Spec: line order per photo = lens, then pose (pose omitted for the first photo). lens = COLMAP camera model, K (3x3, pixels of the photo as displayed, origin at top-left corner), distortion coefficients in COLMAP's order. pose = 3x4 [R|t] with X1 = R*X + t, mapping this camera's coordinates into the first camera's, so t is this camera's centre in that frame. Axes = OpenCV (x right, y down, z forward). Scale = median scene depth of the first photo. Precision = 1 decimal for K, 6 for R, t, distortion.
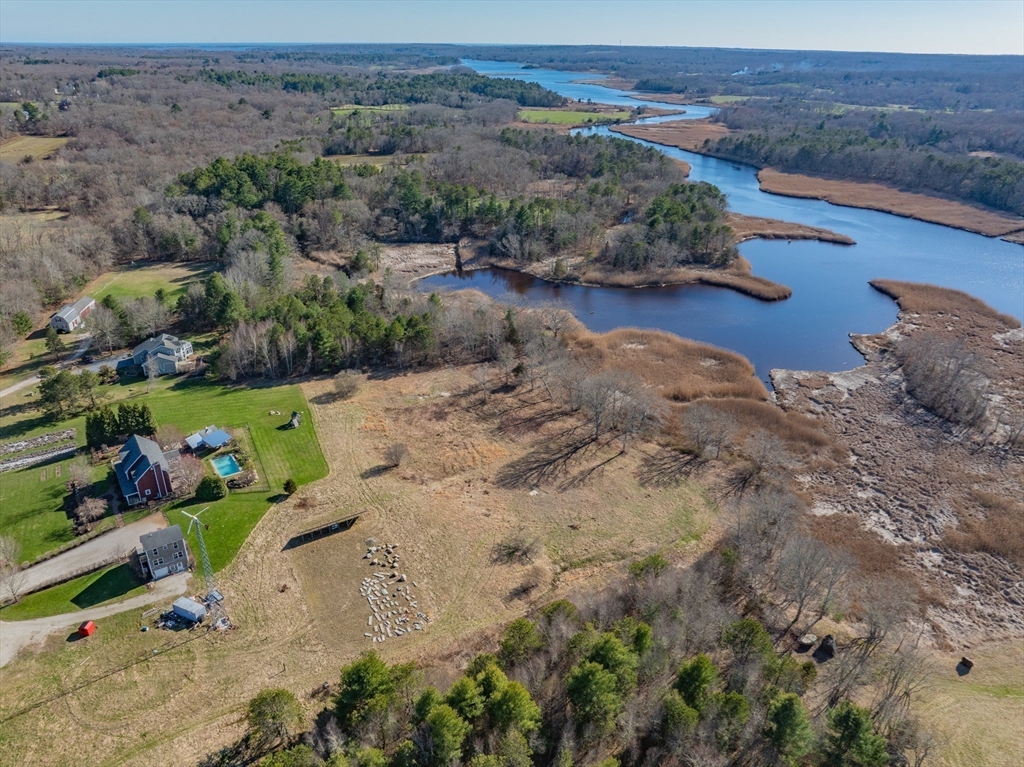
lens RADIAL K [[720.3, 0, 512.0], [0, 720.3, 383.5], [0, 0, 1]] dist [-0.041826, 0.003906]
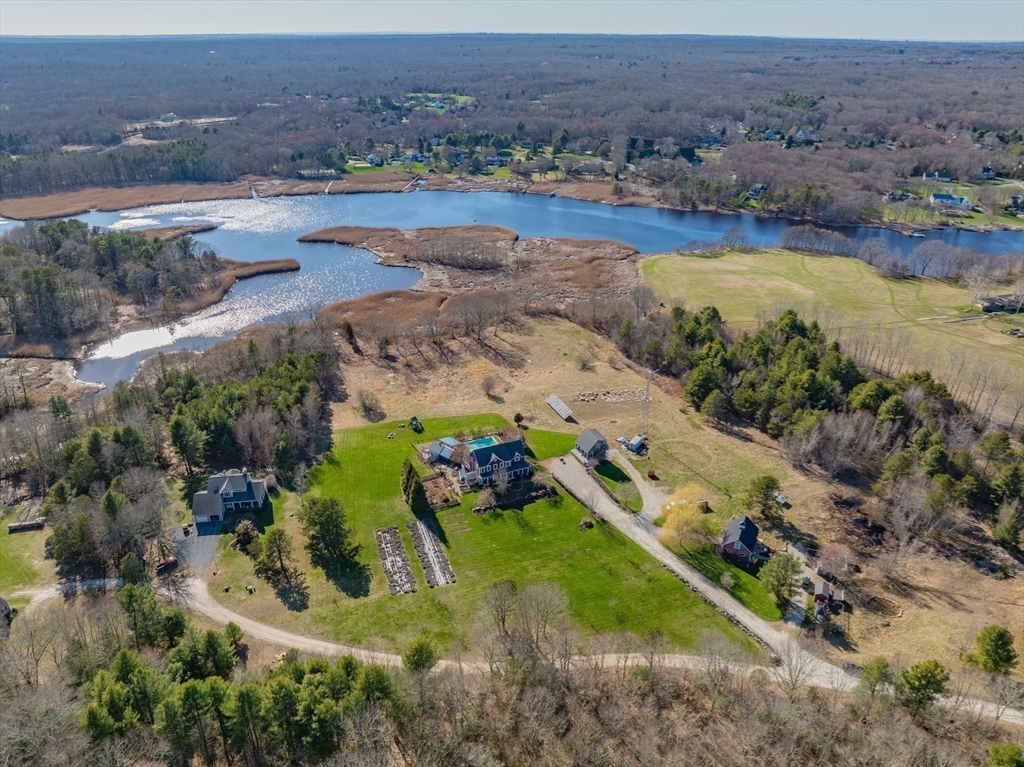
lens RADIAL K [[720.3, 0, 512.0], [0, 720.3, 383.5], [0, 0, 1]] dist [-0.041826, 0.003906]
pose [[0.180590, -0.449137, 0.875022, -1.282458], [0.422886, 0.838676, 0.343205, -0.349230], [-0.888006, 0.308055, 0.341390, 0.395902]]
